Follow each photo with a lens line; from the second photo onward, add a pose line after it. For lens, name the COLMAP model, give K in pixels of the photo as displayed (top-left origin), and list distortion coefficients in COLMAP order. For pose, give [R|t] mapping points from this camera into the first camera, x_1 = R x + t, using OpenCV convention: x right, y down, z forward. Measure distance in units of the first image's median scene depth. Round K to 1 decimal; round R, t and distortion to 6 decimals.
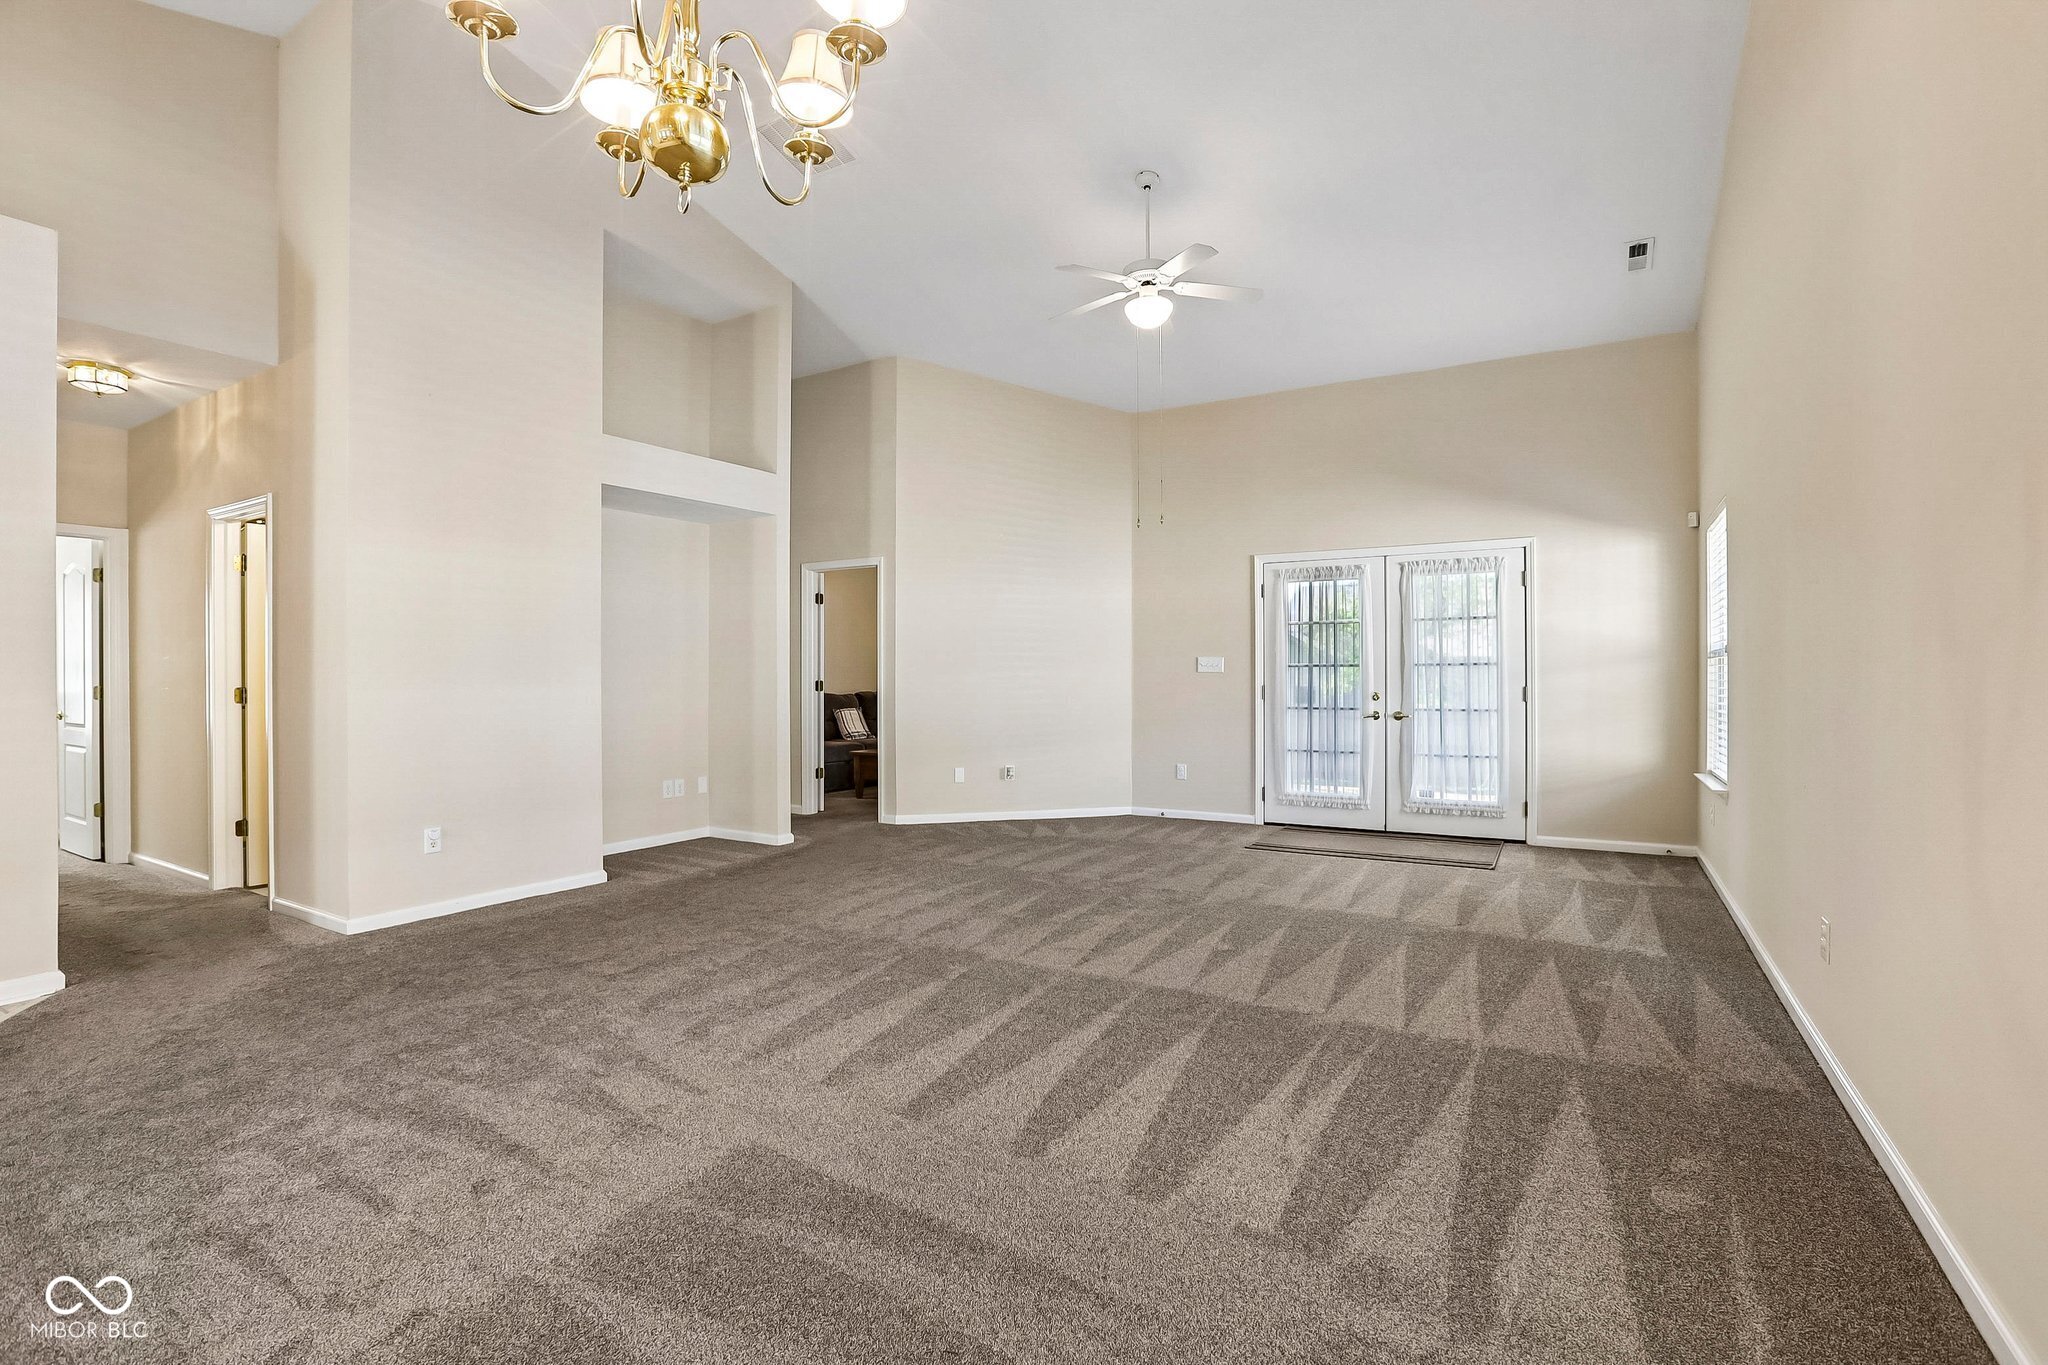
lens RADIAL K [[932.5, 0, 1015.0], [0, 932.5, 684.1], [0, 0, 1]] dist [-0.018915, 0.000726]
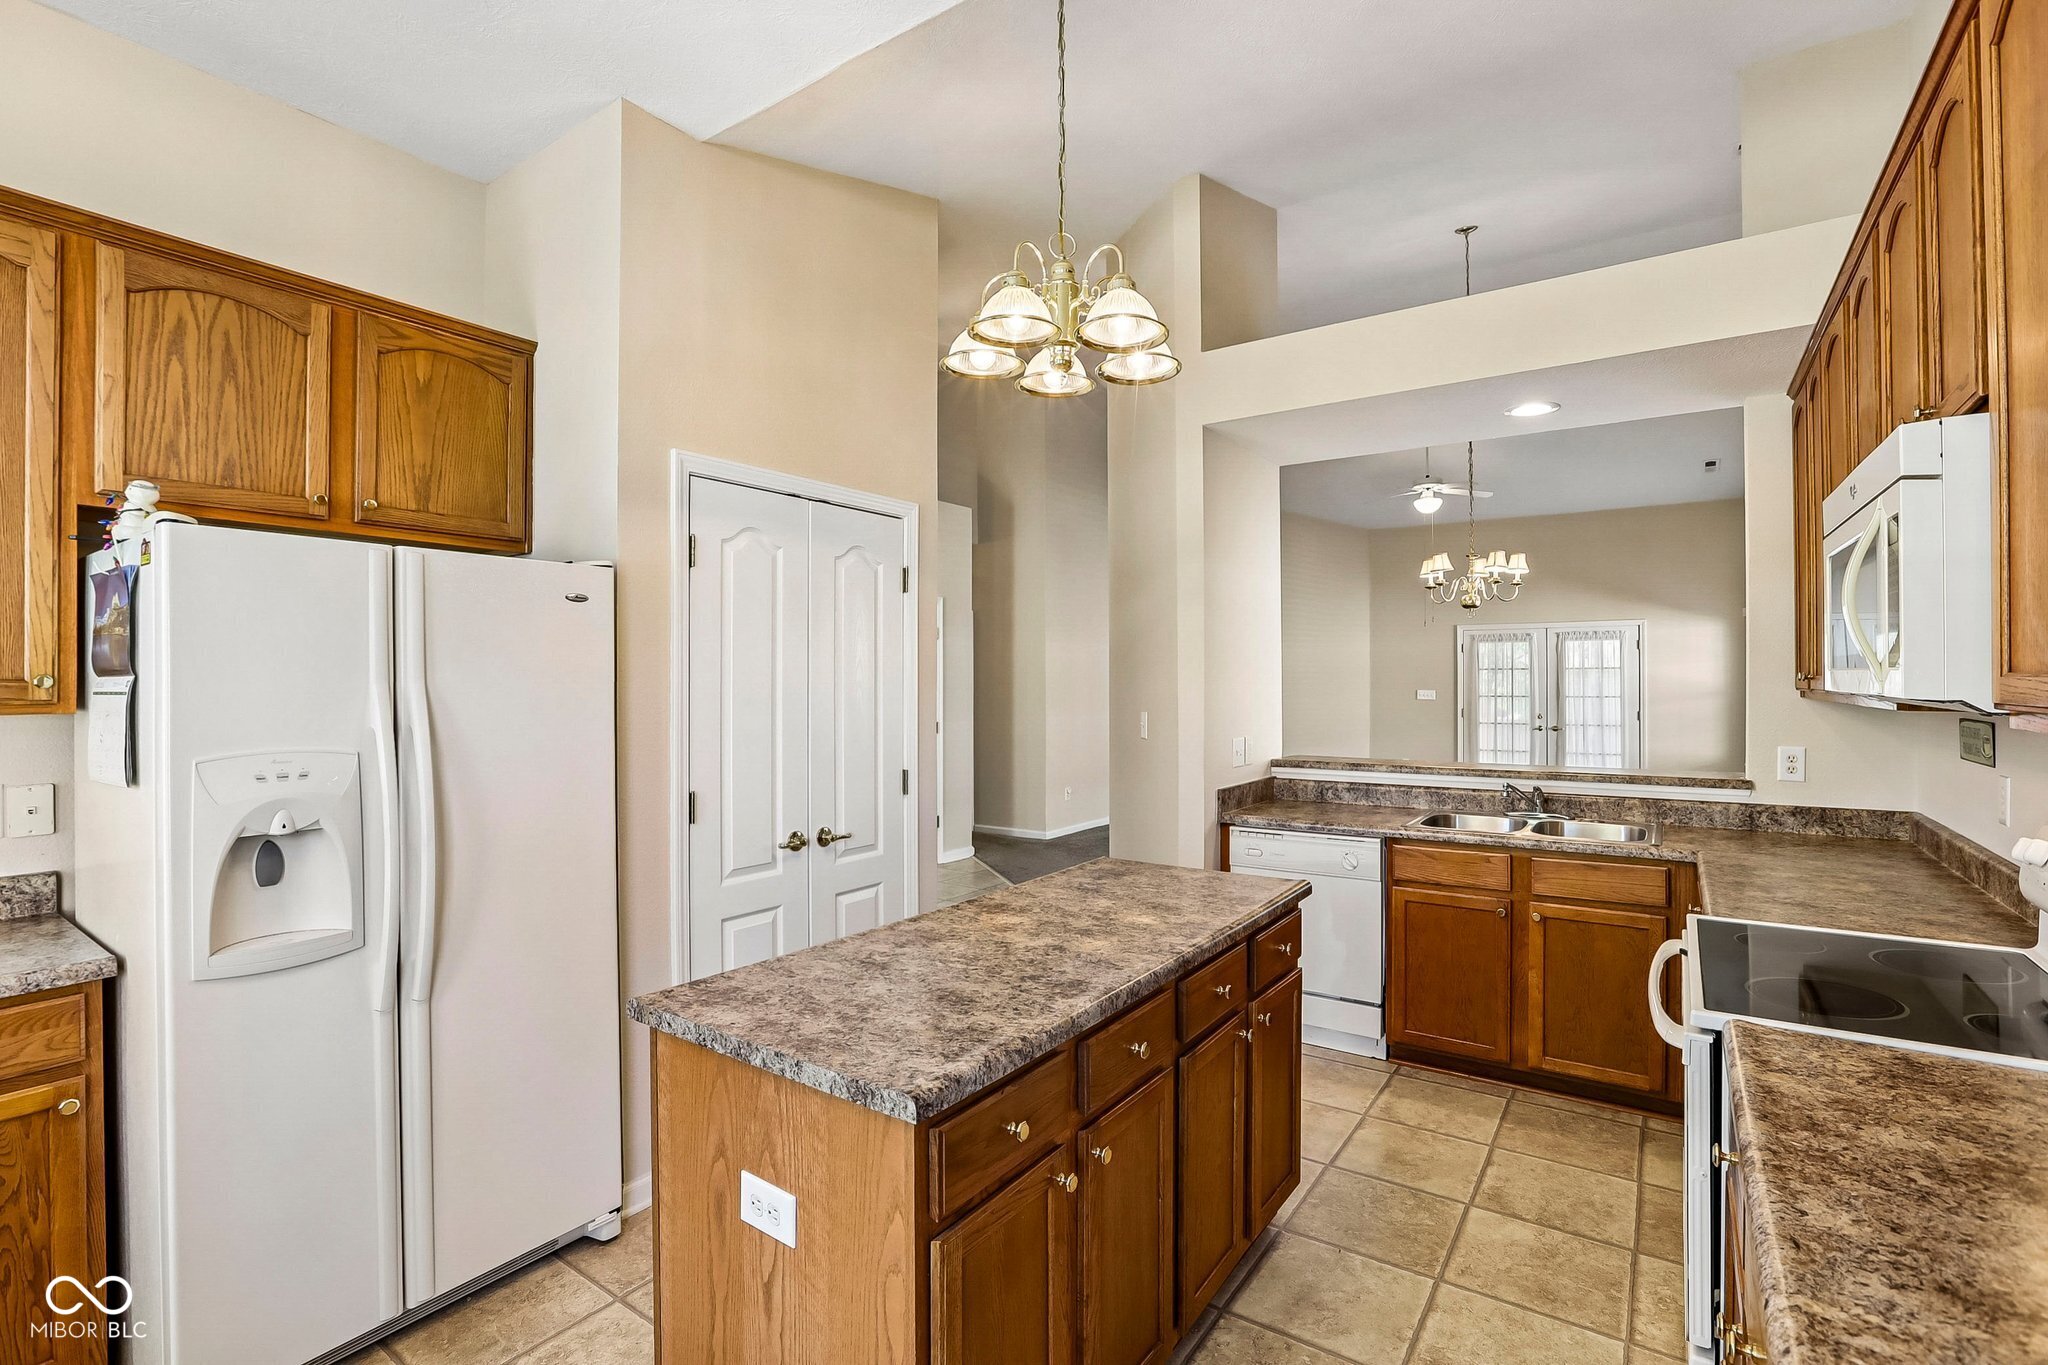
lens RADIAL K [[932.5, 0, 1031.9], [0, 932.5, 684.6], [0, 0, 1]] dist [-0.018915, 0.000726]
pose [[0.998765, -0.002345, -0.049632, -0.434095], [0.001811, 0.999940, -0.010803, -0.027335], [0.049655, 0.010700, 0.998709, -0.676072]]
